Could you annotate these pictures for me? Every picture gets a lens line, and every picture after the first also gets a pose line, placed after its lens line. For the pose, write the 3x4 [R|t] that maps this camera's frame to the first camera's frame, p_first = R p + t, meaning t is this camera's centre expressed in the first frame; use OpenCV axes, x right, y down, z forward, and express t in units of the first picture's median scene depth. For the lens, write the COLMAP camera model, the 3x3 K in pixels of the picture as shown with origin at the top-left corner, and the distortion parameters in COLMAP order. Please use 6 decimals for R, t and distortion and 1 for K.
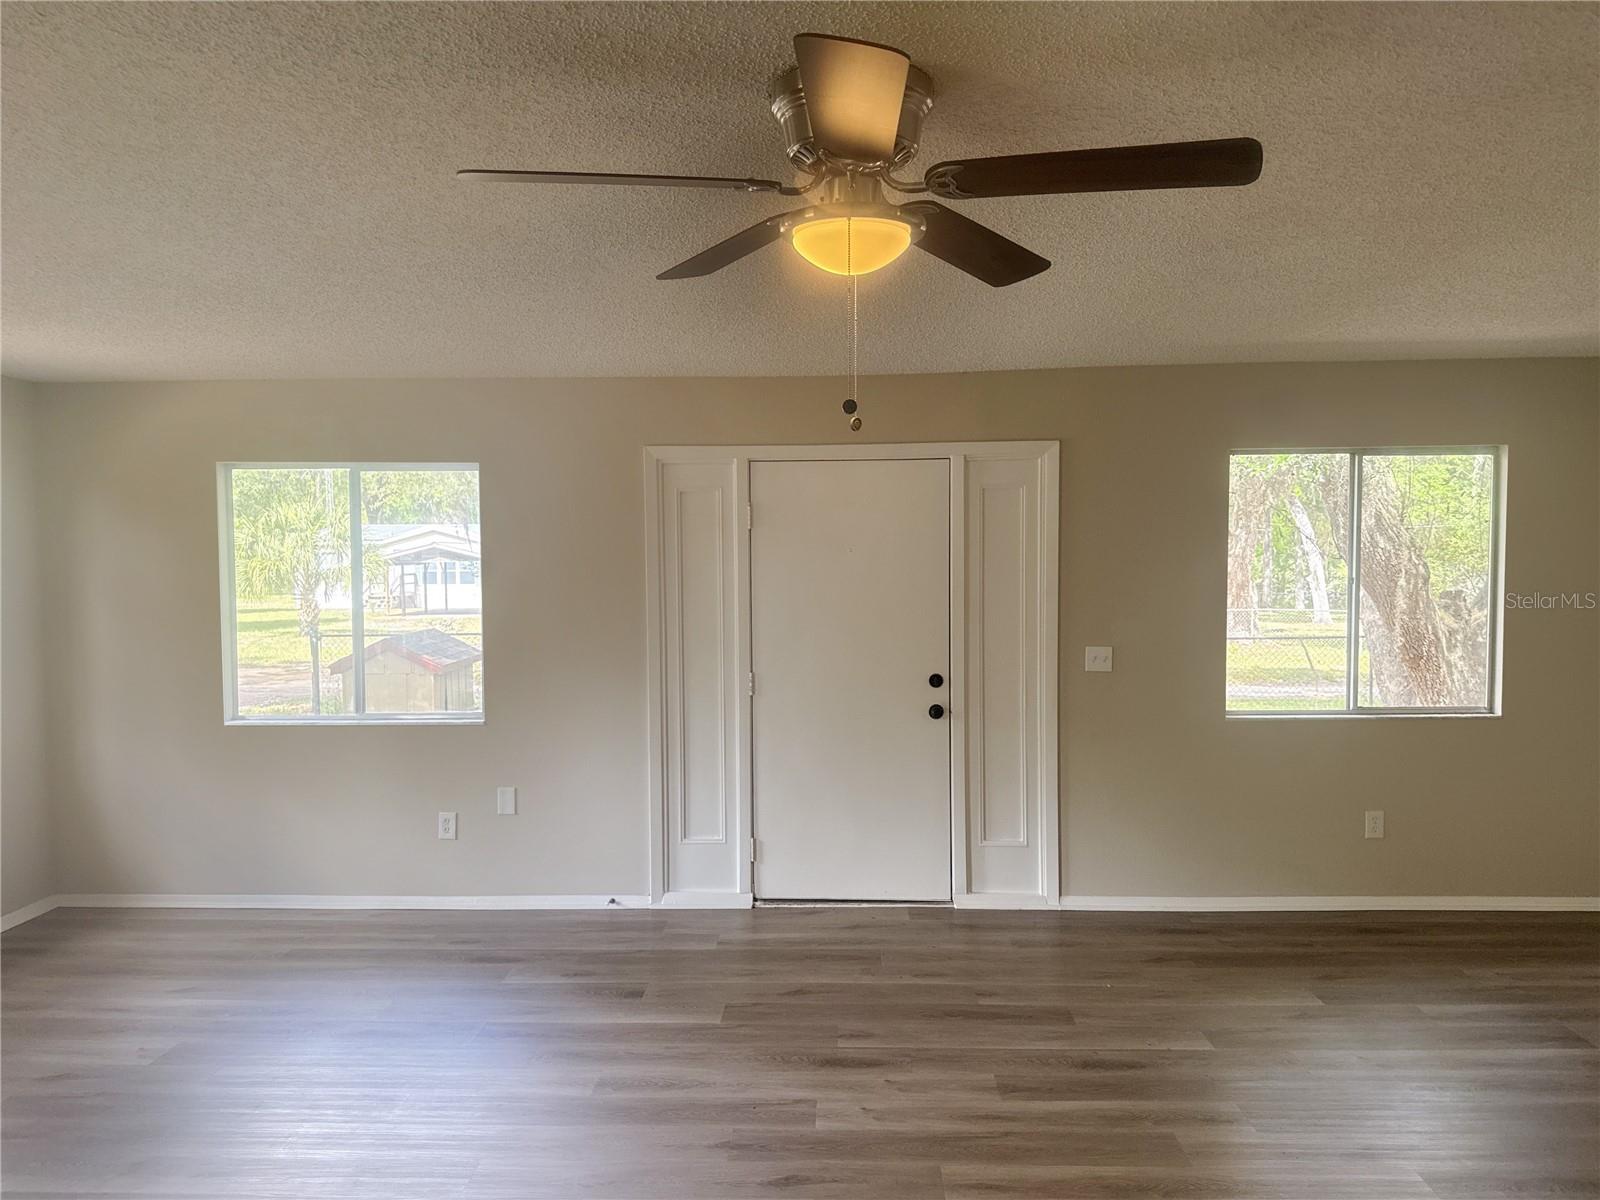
lens RADIAL K [[1124.5, 0, 800.0], [0, 1124.5, 600.0], [0, 0, 1]] dist [-0.010516, -0.005691]
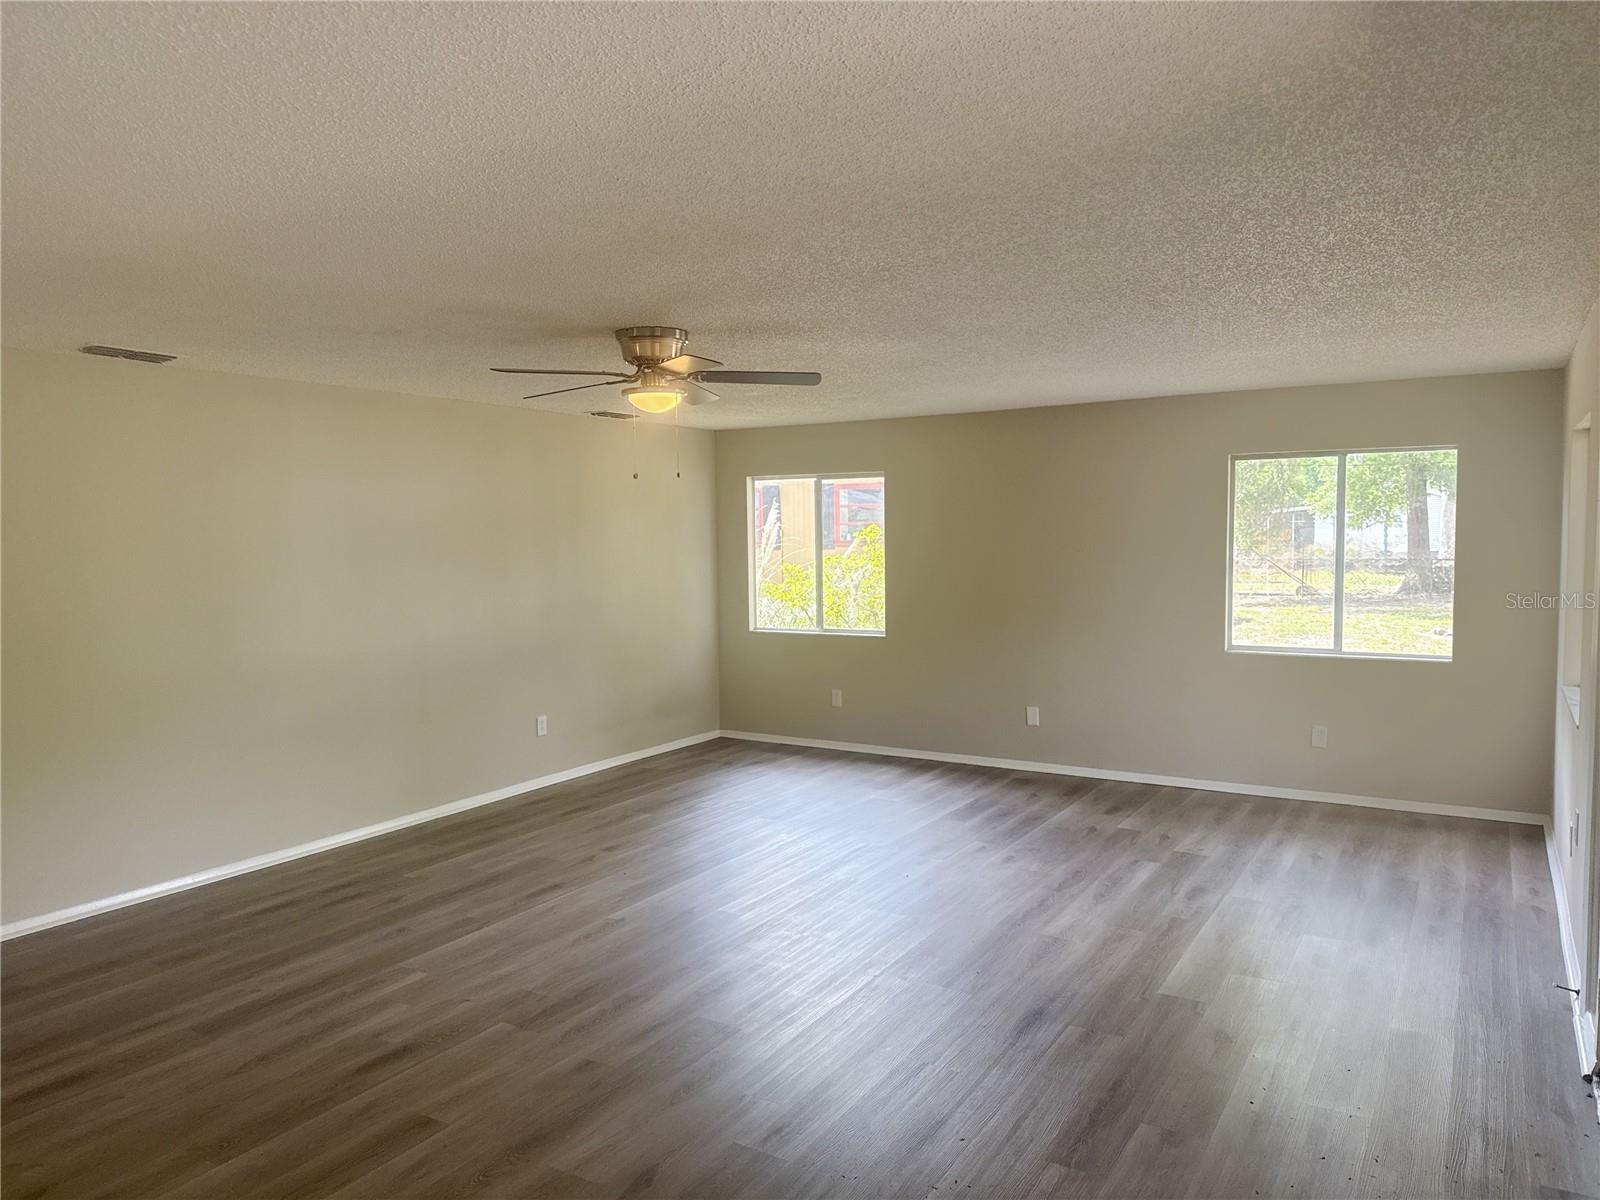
lens RADIAL K [[1124.5, 0, 800.0], [0, 1124.5, 600.0], [0, 0, 1]] dist [-0.010516, -0.005691]
pose [[-0.485574, 0.072841, -0.871155, 0.966186], [-0.021145, 0.995252, 0.095004, -0.070312], [0.873940, 0.064552, -0.481729, 1.205930]]
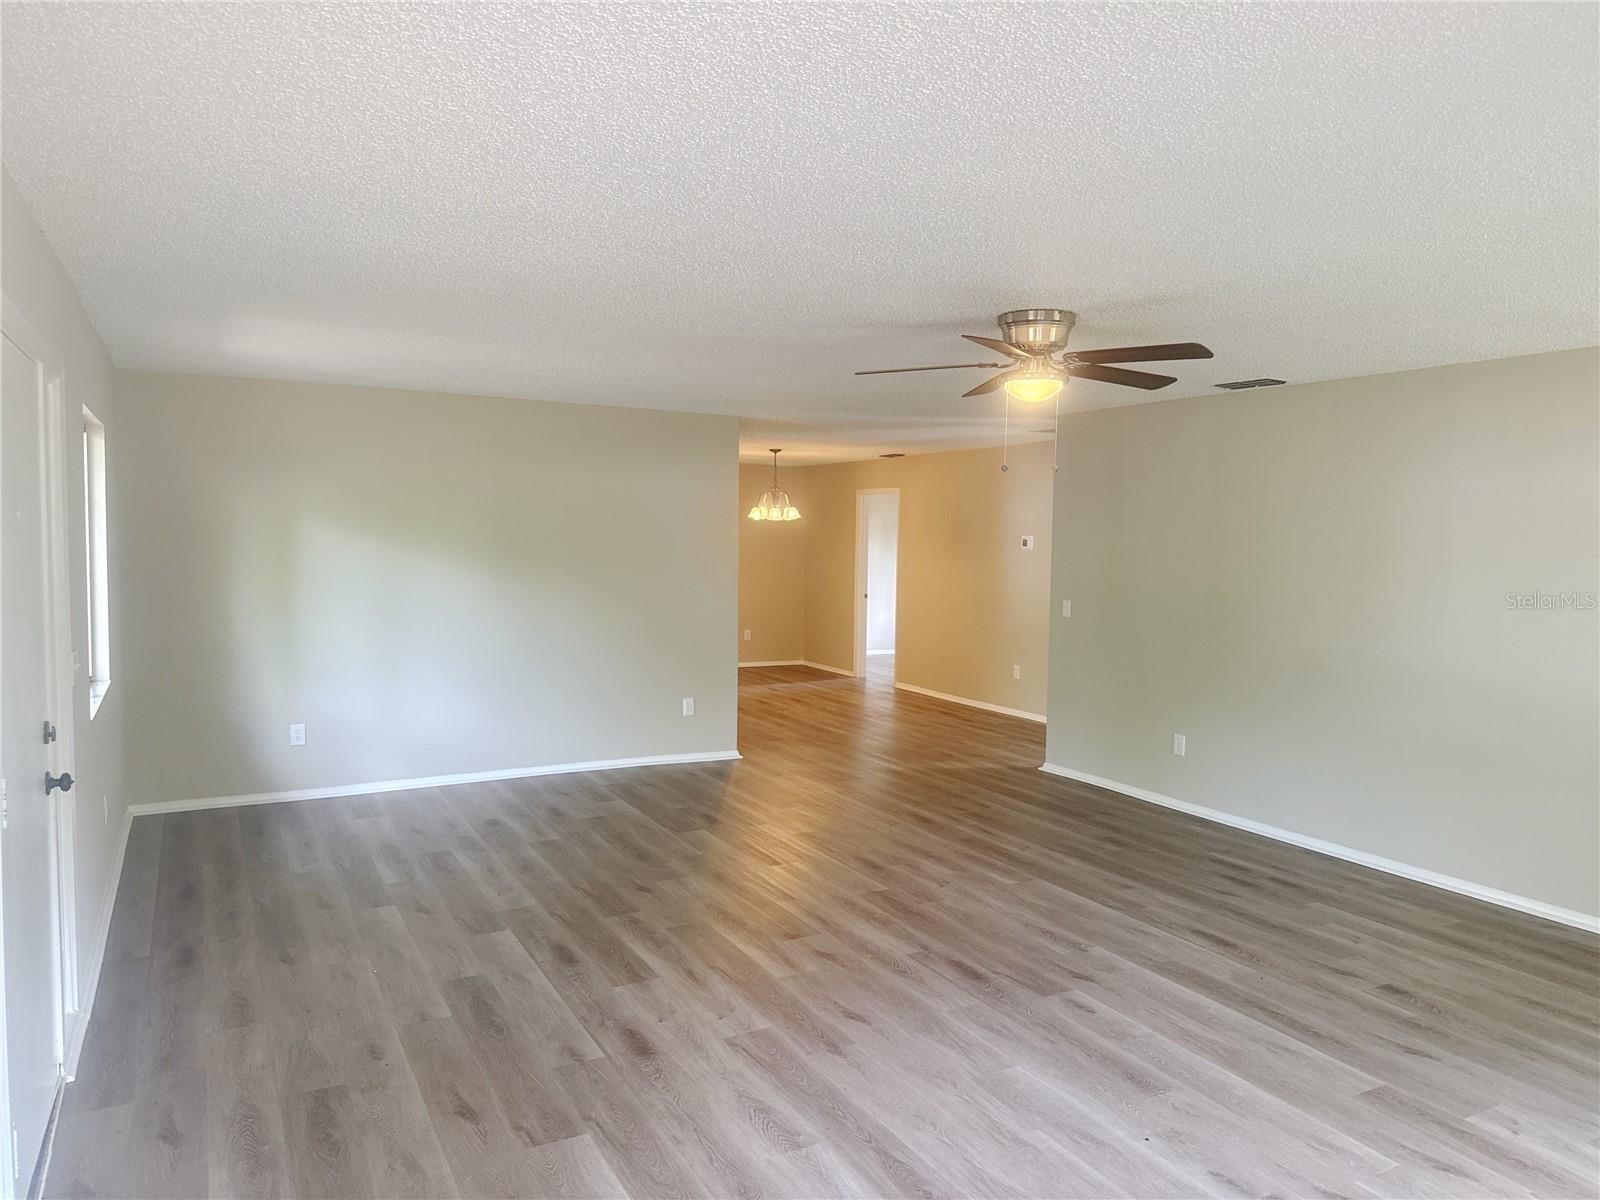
lens RADIAL K [[1124.5, 0, 800.0], [0, 1124.5, 600.0], [0, 0, 1]] dist [-0.010516, -0.005691]
pose [[-0.503889, -0.052453, 0.862174, -0.808220], [0.028544, 0.996598, 0.077313, -0.048666], [-0.863297, 0.063567, -0.500678, 1.259190]]
